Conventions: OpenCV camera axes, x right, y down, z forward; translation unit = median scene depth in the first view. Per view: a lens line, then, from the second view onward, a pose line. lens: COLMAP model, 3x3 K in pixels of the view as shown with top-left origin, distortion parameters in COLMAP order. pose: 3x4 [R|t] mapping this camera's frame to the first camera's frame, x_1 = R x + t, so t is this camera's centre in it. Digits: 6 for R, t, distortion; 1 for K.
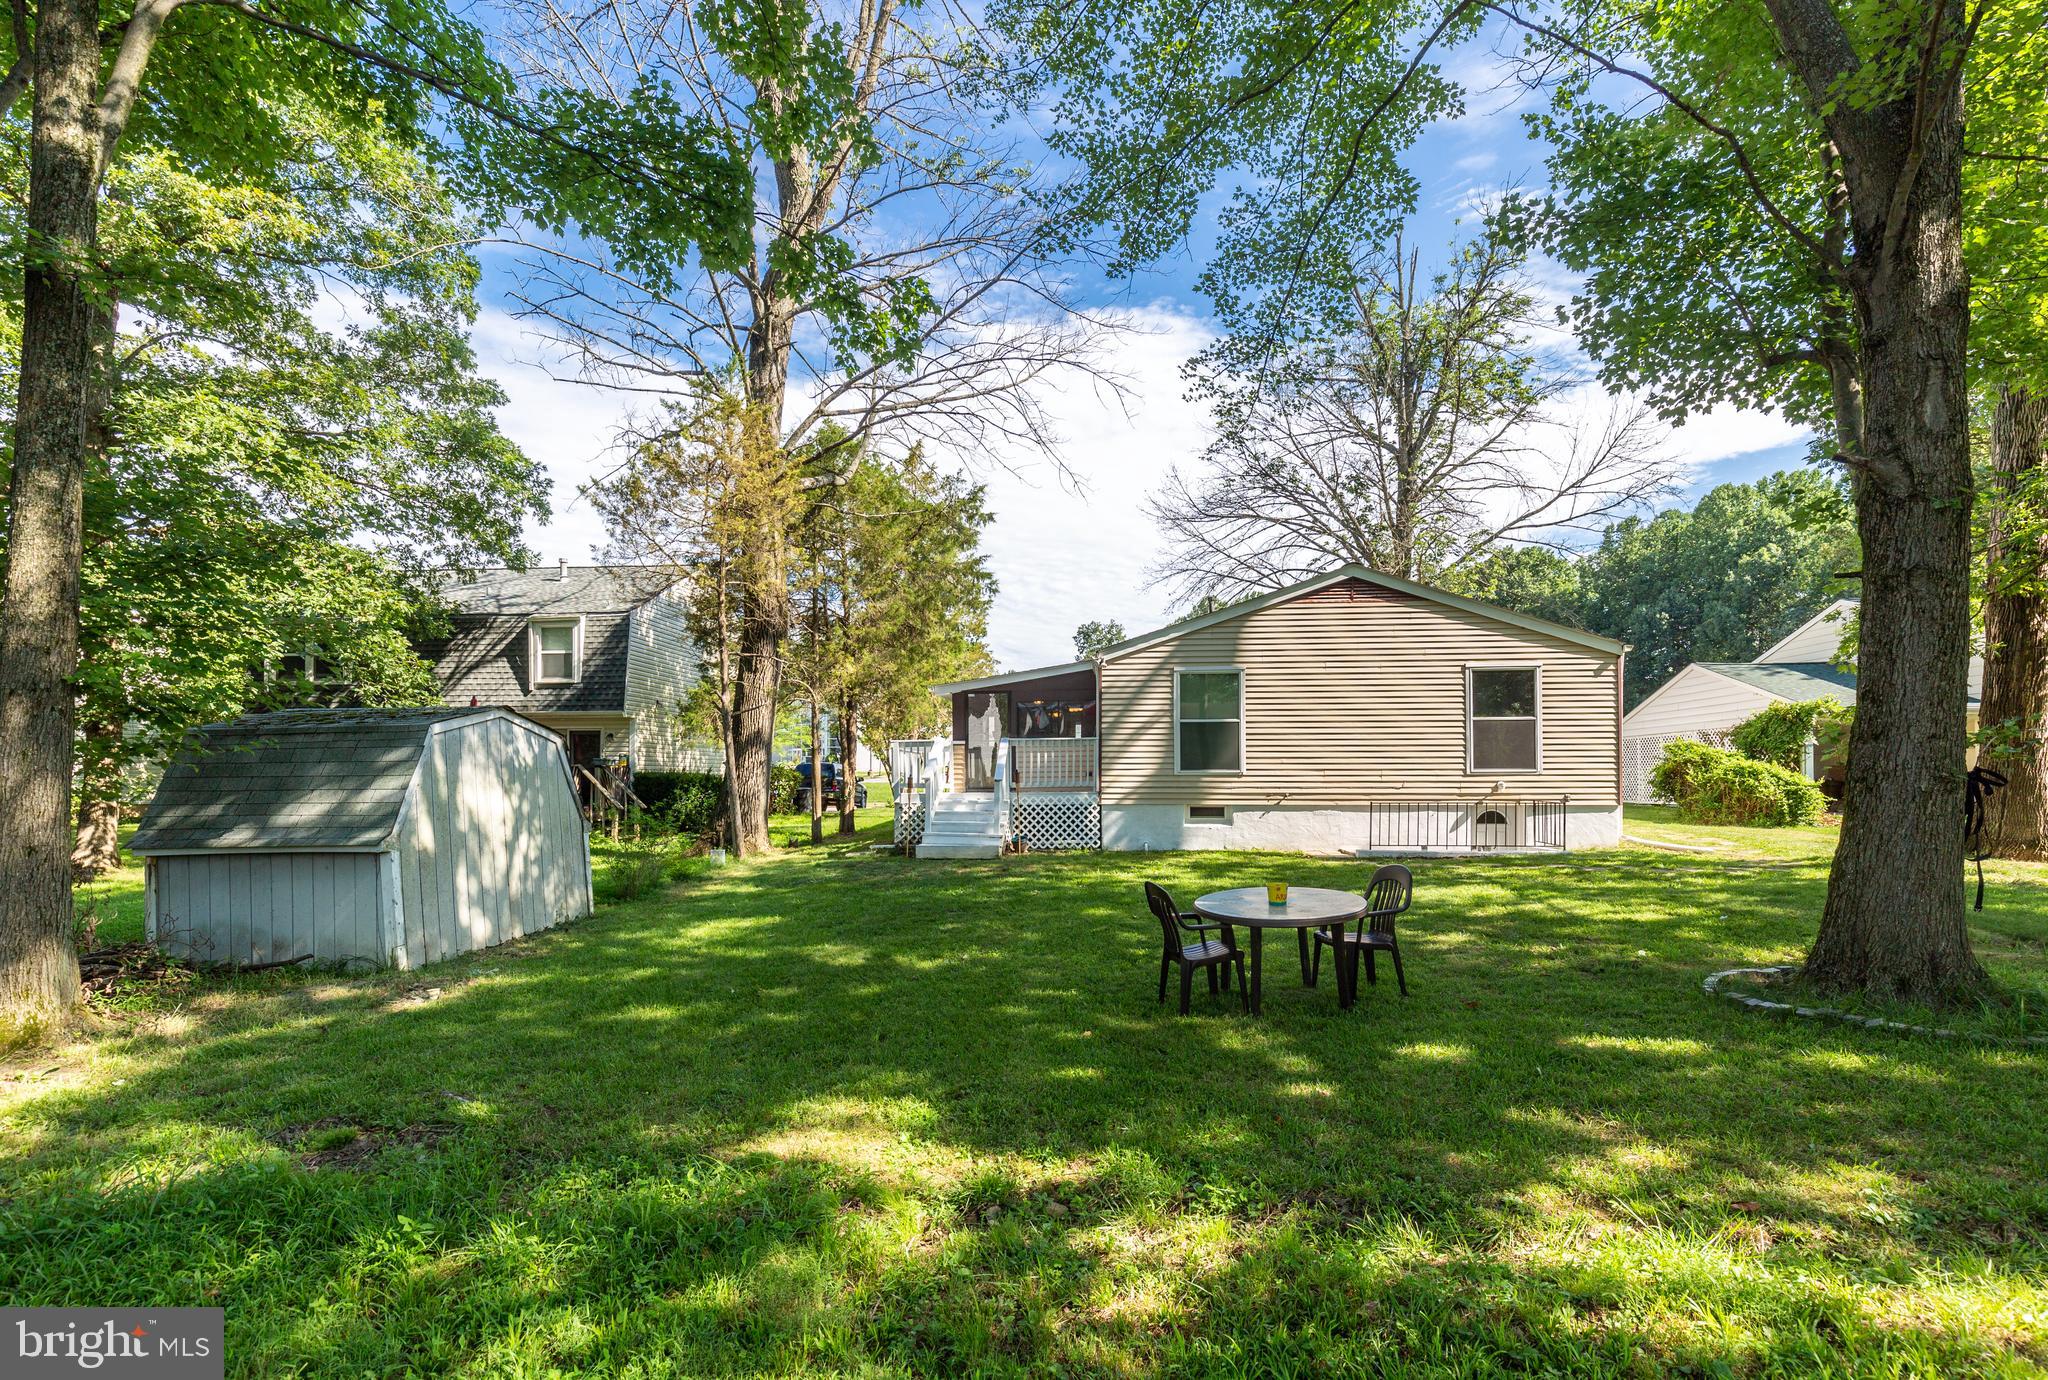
lens RADIAL K [[934.0, 0, 1028.4], [0, 934.0, 703.3], [0, 0, 1]] dist [0.009507, -0.000824]
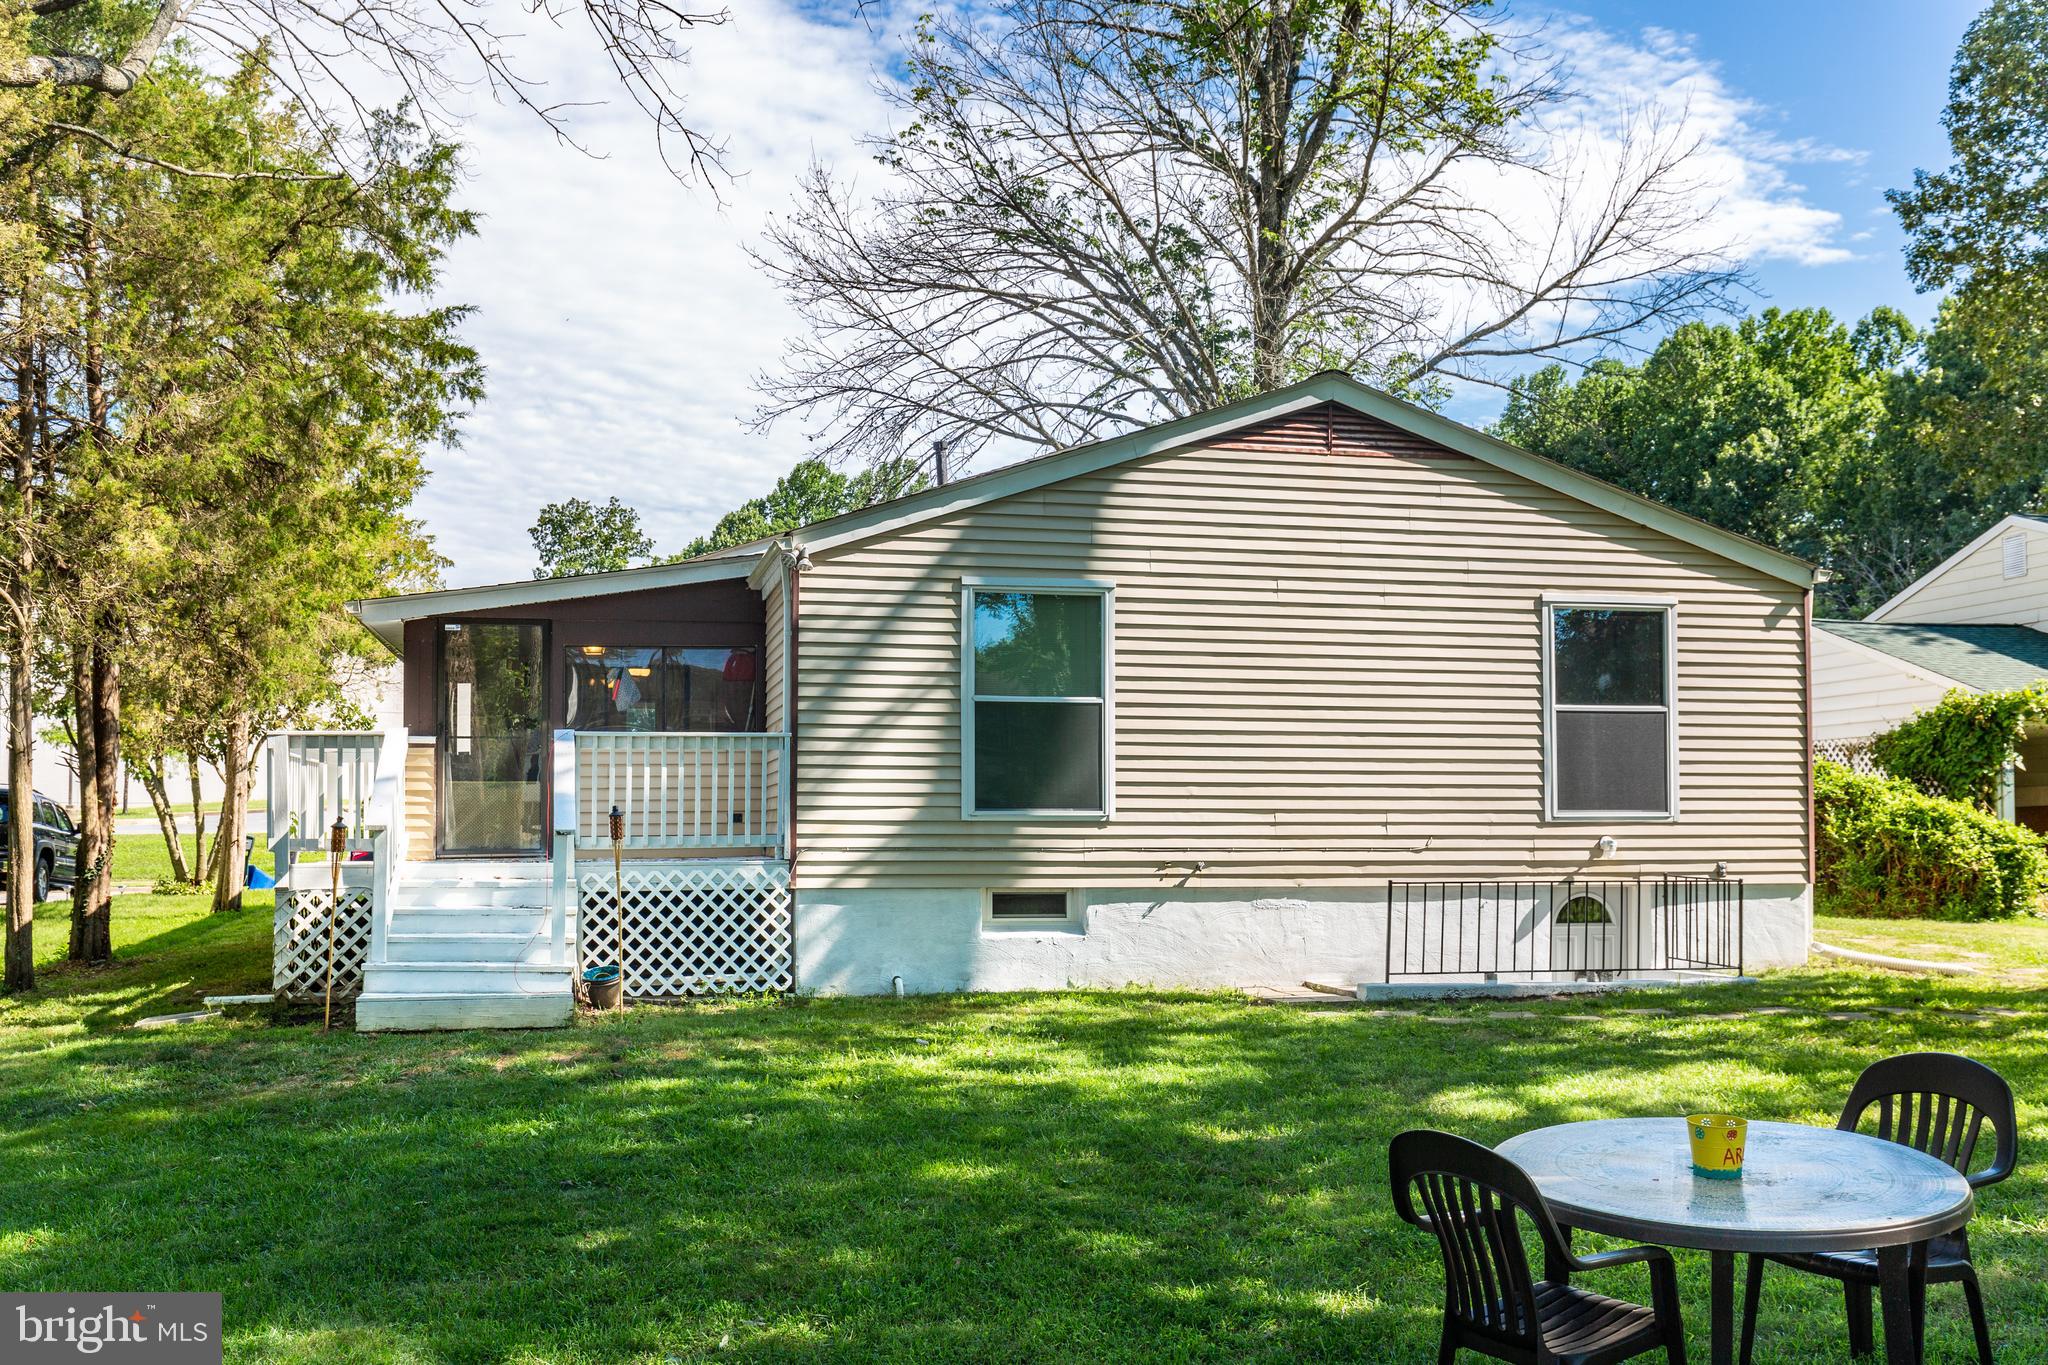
lens RADIAL K [[1897.5, 0, 1019.7], [0, 1897.5, 675.9], [0, 0, 1]] dist [0.003514, 0.000000]
pose [[0.954383, 0.026749, 0.297385, -0.066902], [-0.027240, 0.999626, -0.002494, 0.007860], [-0.297340, -0.005721, 0.954755, 0.109025]]
